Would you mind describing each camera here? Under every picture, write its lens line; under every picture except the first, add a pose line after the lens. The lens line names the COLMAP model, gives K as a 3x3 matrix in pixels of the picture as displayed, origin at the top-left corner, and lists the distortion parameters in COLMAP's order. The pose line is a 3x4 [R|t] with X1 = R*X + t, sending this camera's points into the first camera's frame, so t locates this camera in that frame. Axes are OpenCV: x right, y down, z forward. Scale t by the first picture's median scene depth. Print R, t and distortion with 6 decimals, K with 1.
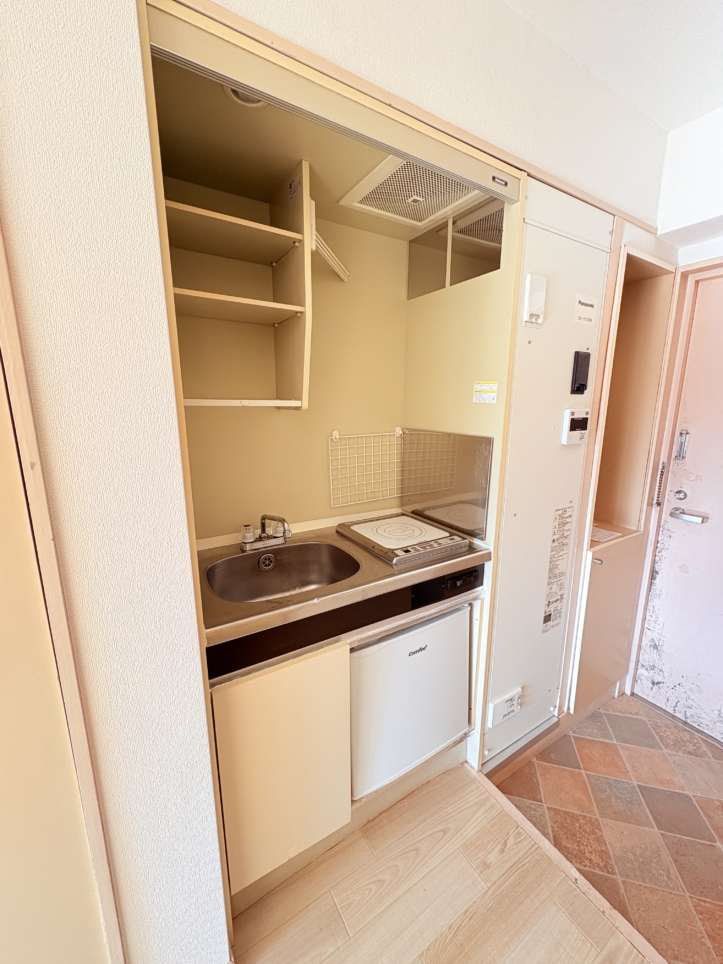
lens RADIAL K [[391.7, 0, 365.2], [0, 391.7, 479.9], [0, 0, 1]] dist [0.013979, -0.000058]
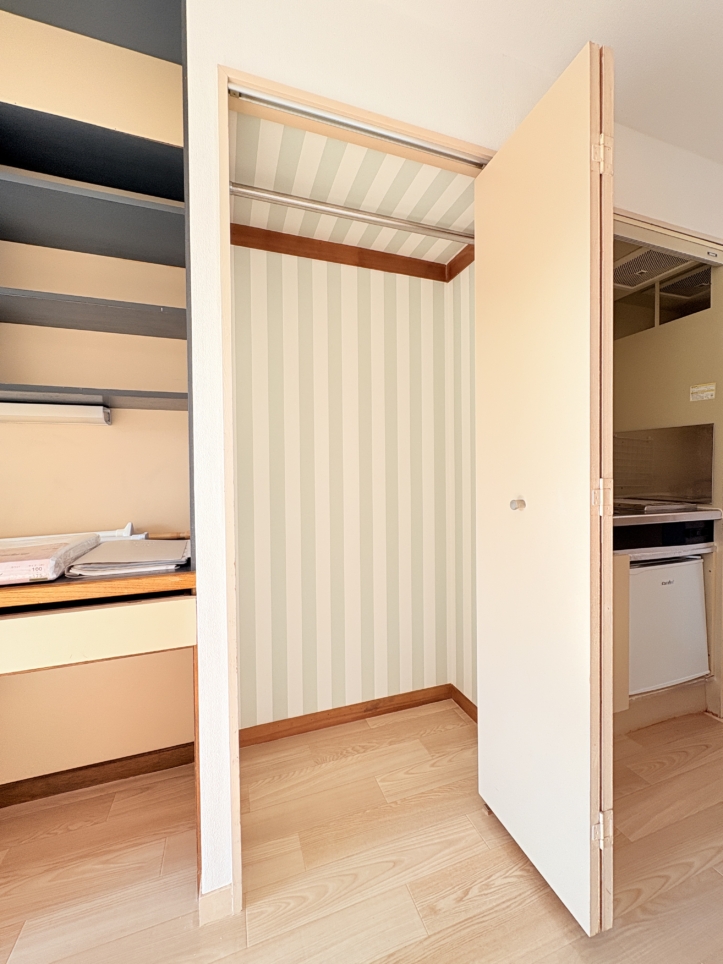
lens RADIAL K [[391.7, 0, 362.7], [0, 391.7, 479.0], [0, 0, 1]] dist [0.013979, -0.000058]
pose [[0.977675, -0.001845, -0.210115, -0.570107], [-0.038196, 0.981741, -0.186346, 0.380773], [0.206622, 0.190212, 0.959753, -0.513057]]
